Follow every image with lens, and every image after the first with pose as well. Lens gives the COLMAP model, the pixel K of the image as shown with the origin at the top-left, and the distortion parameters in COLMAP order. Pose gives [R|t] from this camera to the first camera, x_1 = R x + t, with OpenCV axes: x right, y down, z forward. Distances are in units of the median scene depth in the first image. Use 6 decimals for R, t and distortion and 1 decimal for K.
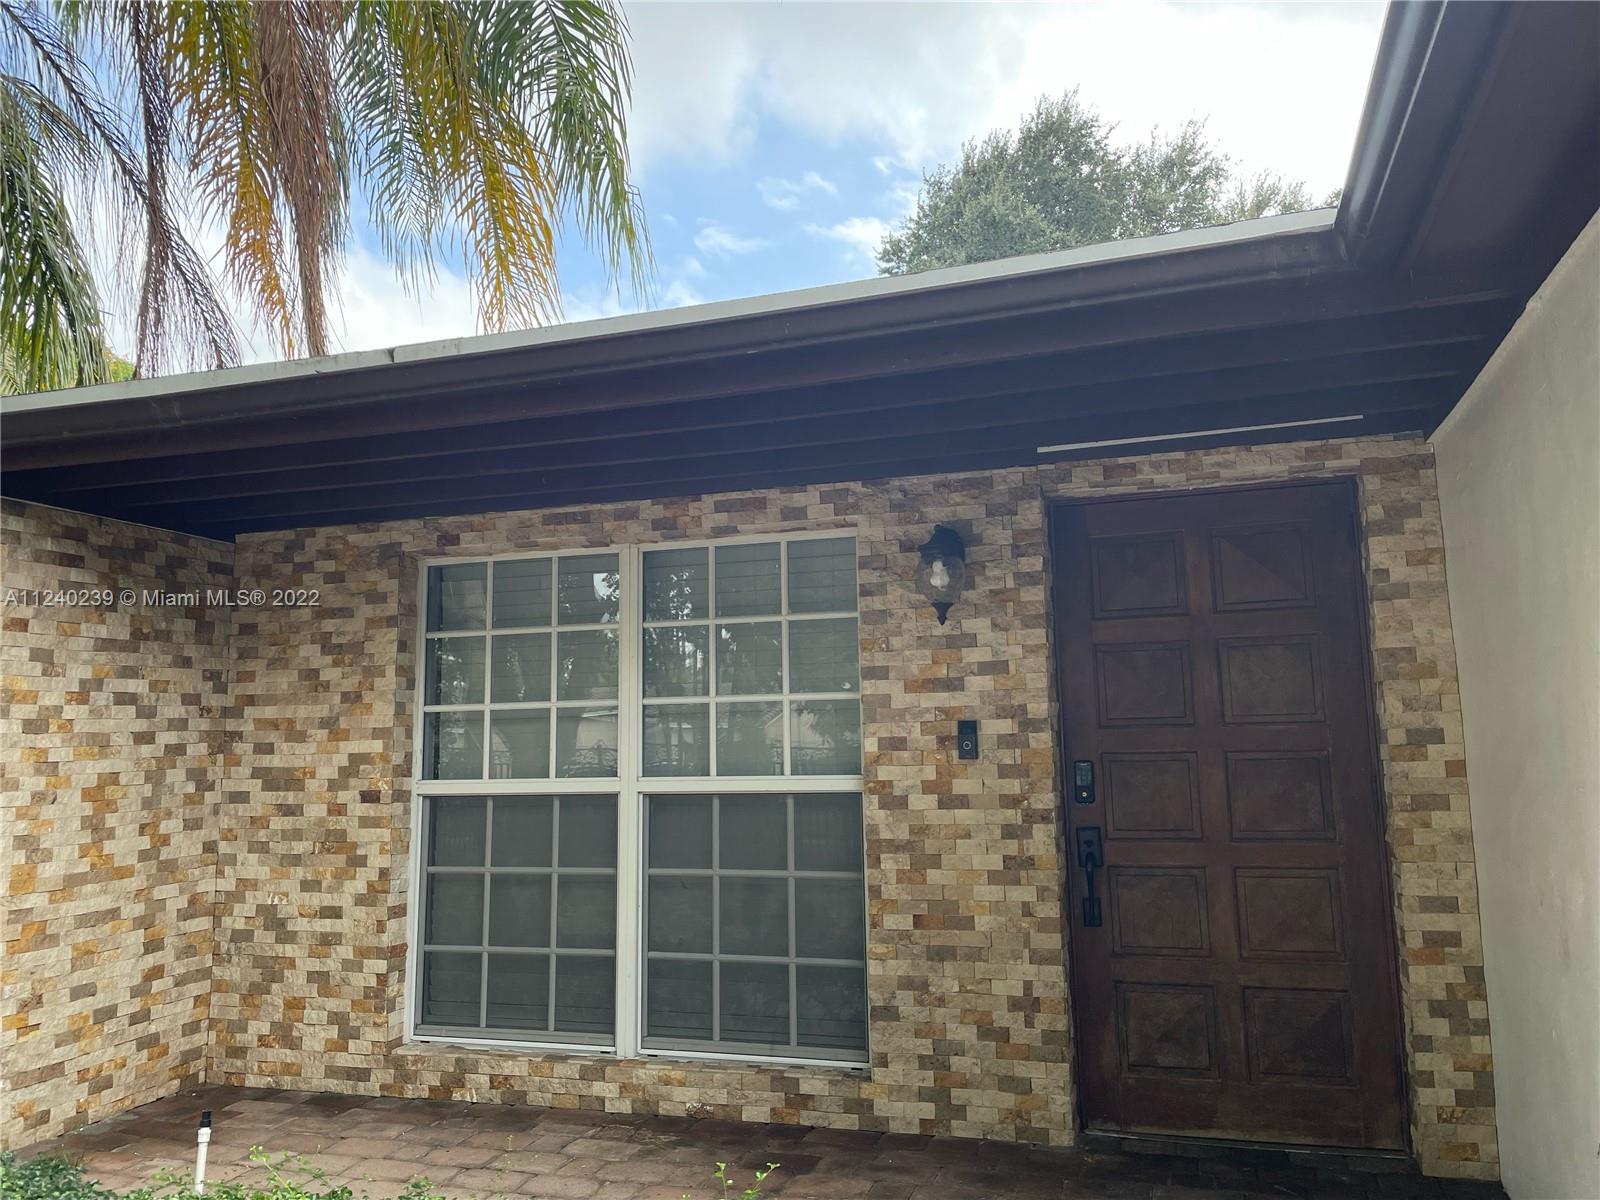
lens RADIAL K [[1221.9, 0, 800.9], [0, 1221.9, 594.7], [0, 0, 1]] dist [0.052114, -0.087350]
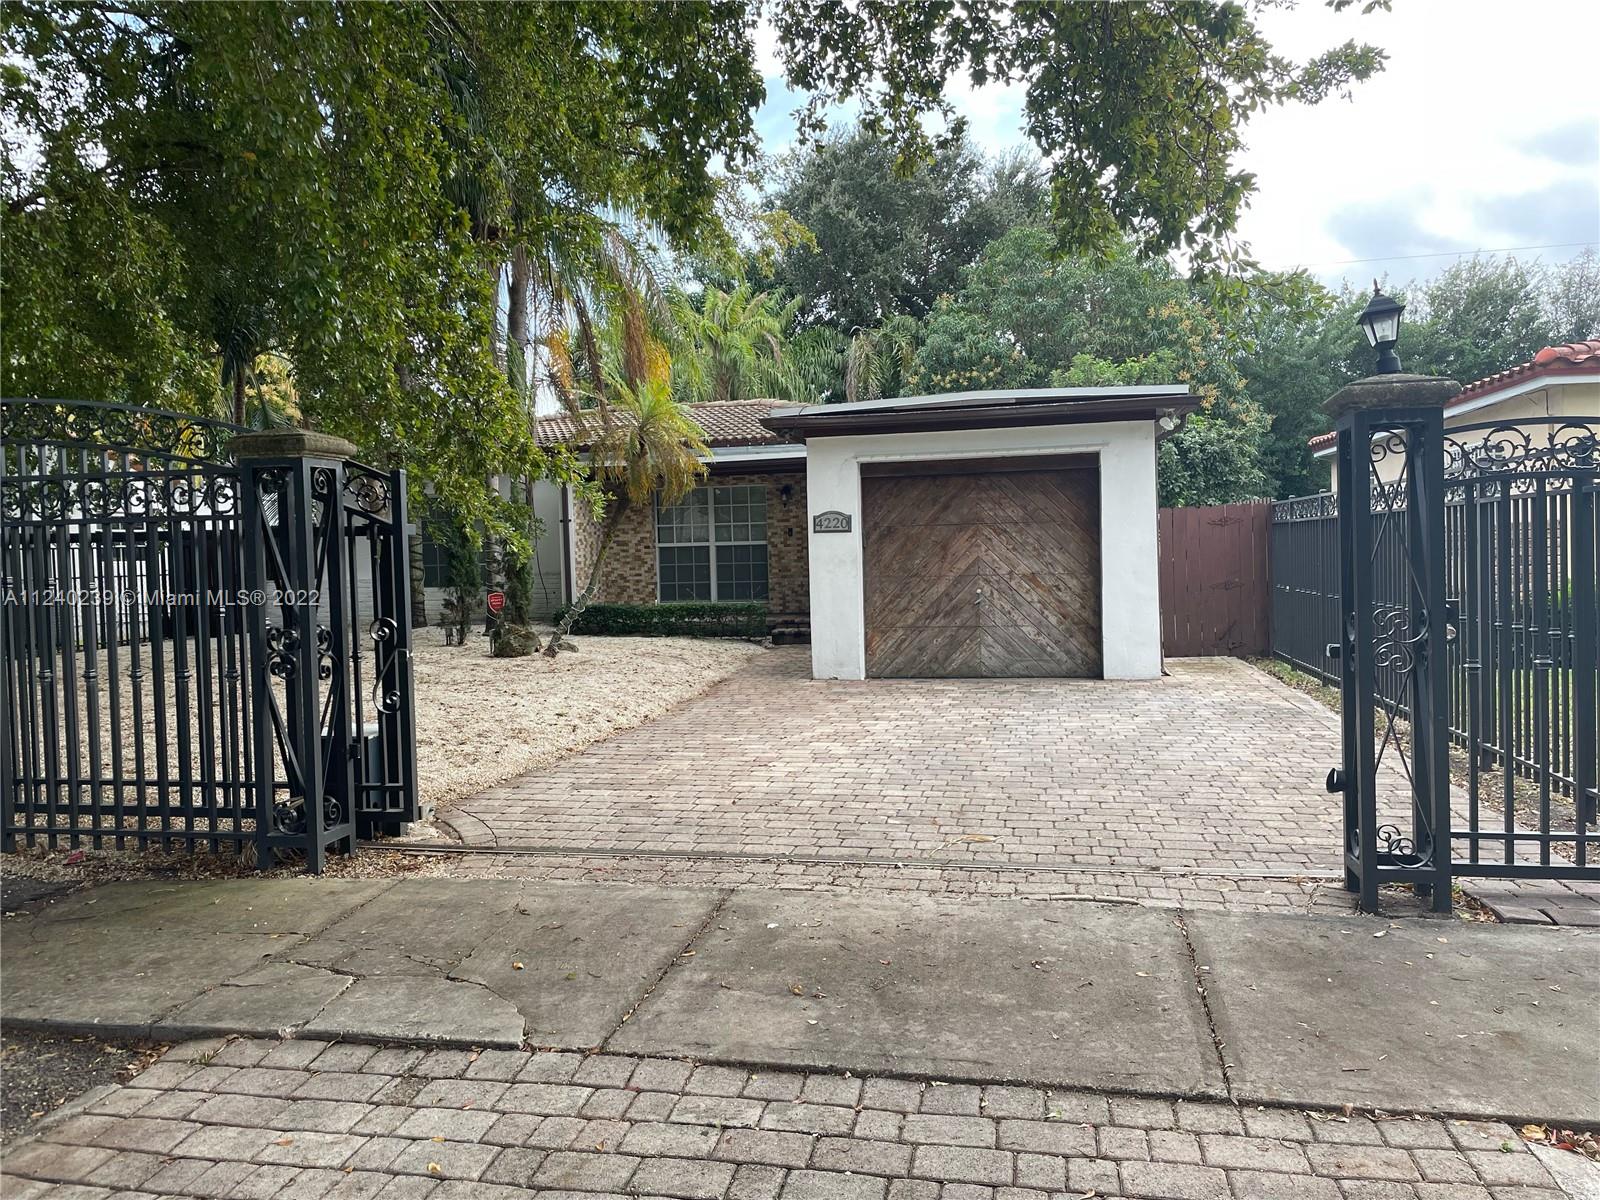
lens RADIAL K [[1221.9, 0, 801.1], [0, 1221.9, 596.3], [0, 0, 1]] dist [0.052114, -0.087350]
pose [[0.994388, -0.013131, 0.104972, -0.267043], [-0.004621, 0.985929, 0.167101, -0.357578], [-0.105690, -0.166648, 0.980336, -3.075259]]
